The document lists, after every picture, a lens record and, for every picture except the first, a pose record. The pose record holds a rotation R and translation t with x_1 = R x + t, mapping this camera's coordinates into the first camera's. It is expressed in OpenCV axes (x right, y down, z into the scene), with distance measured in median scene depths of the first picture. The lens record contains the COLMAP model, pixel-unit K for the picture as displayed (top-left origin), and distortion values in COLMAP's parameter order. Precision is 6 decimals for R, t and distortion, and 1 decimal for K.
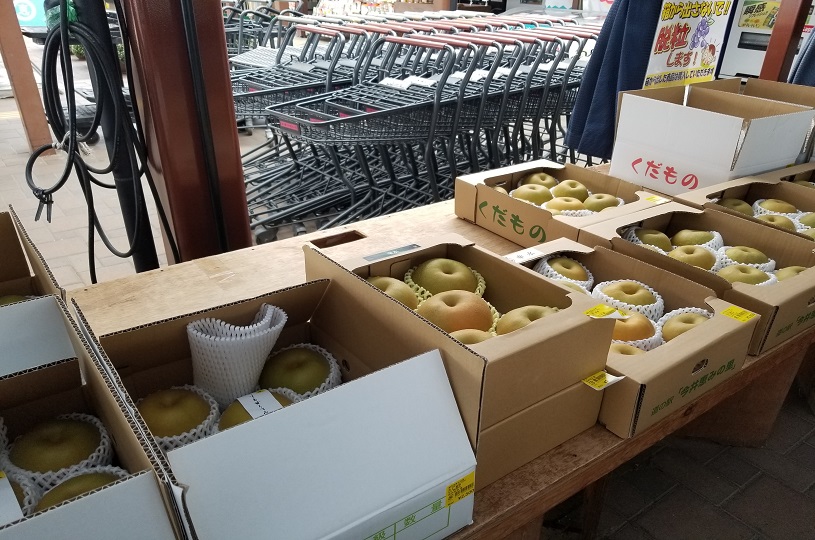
lens RADIAL K [[599.9, 0, 407.5], [0, 599.9, 270.0], [0, 0, 1]] dist [0.051683, 0.000566]
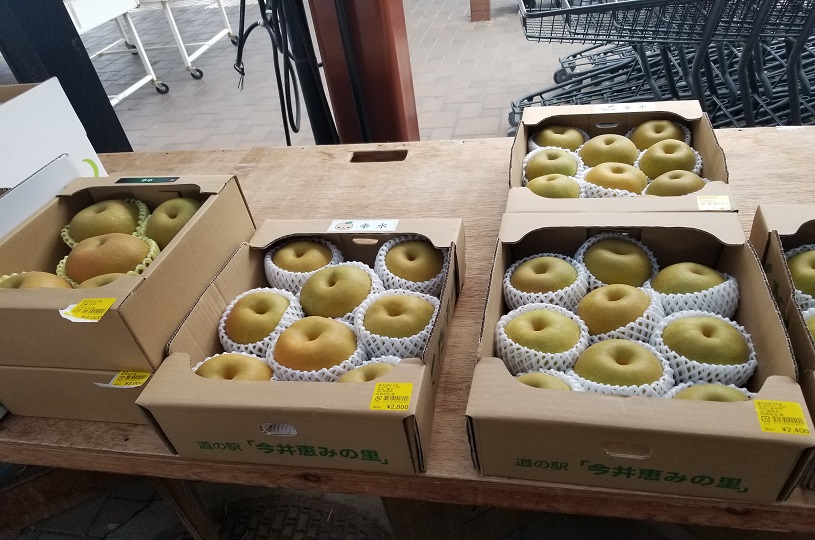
lens RADIAL K [[599.9, 0, 407.5], [0, 599.9, 270.0], [0, 0, 1]] dist [0.051683, 0.000566]
pose [[0.706490, 0.340114, -0.620640, 0.548592], [-0.215860, 0.938723, 0.268707, -0.139138], [0.674000, -0.055868, 0.736616, 0.323260]]
